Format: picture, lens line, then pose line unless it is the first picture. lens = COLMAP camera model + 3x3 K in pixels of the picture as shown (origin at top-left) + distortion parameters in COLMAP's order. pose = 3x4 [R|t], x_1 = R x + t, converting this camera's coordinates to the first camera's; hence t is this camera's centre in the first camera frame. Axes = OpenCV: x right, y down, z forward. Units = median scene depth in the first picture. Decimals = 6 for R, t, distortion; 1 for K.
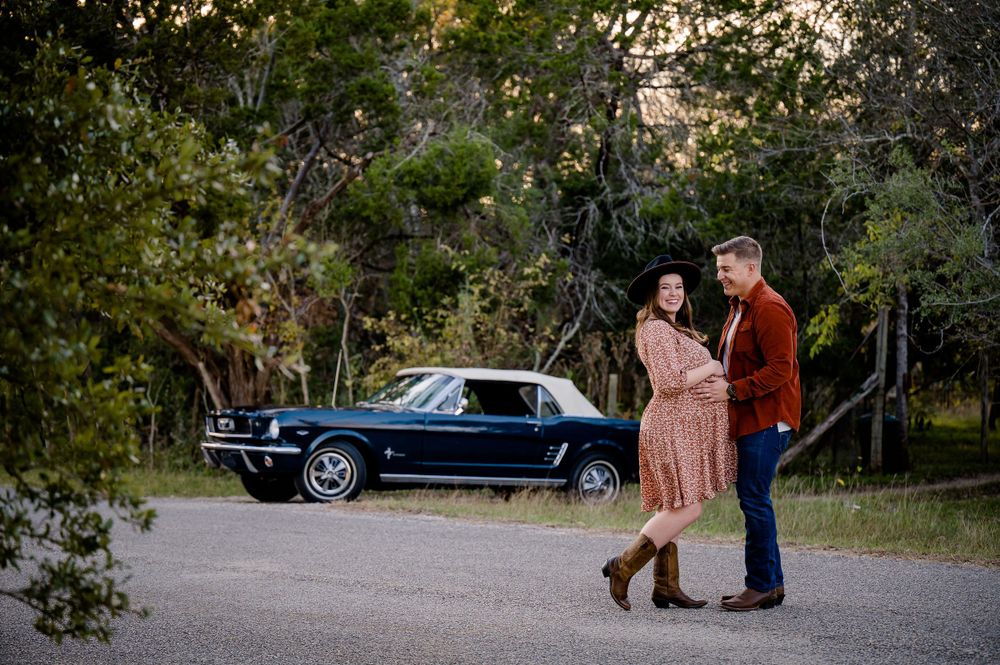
lens RADIAL K [[2085.0, 0, 500.0], [0, 2085.0, 332.5], [0, 0, 1]] dist [-0.018841, -0.033142]
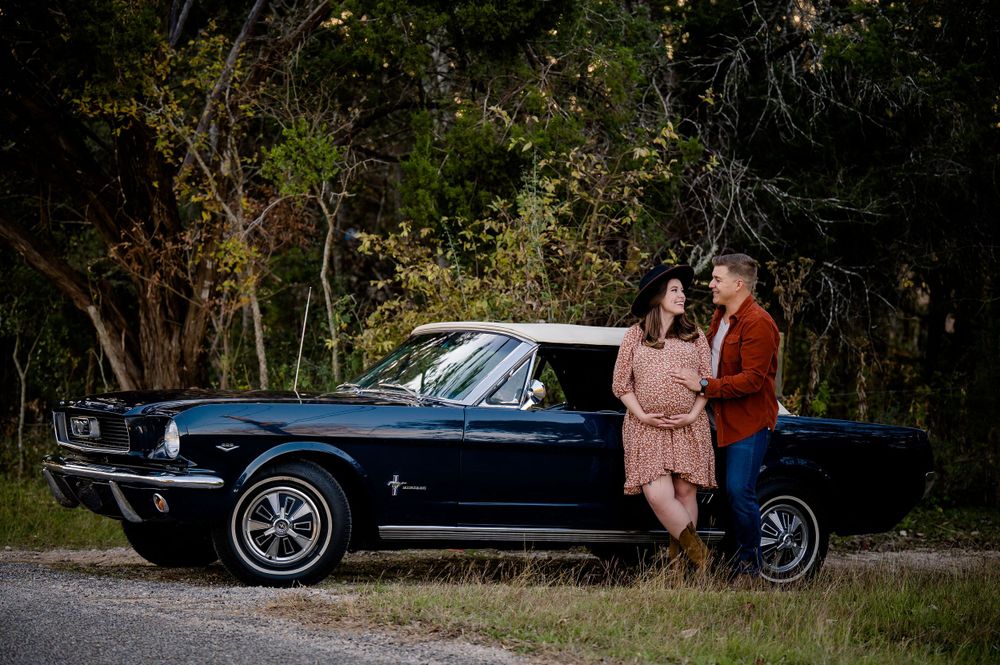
lens RADIAL K [[2526.7, 0, 500.0], [0, 2526.7, 332.5], [0, 0, 1]] dist [0.101362, 0.159000]
pose [[0.999840, 0.007761, -0.016089, -0.013718], [-0.007346, 0.999643, 0.025698, 0.002454], [0.016283, -0.025576, 0.999540, 0.294425]]
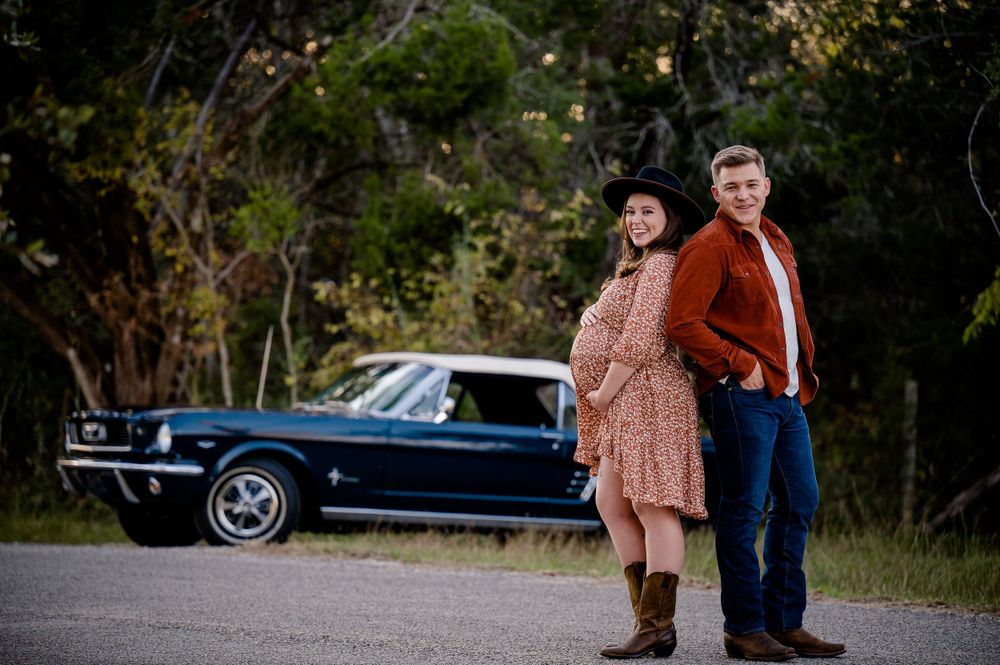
lens RADIAL K [[3261.4, 0, 500.0], [0, 3261.4, 332.5], [0, 0, 1]] dist [0.530404, -0.207285]
pose [[0.999635, 0.012645, -0.023877, 0.020393], [-0.012640, 0.999920, 0.000360, 0.007840], [0.023879, -0.000058, 0.999715, -0.051826]]
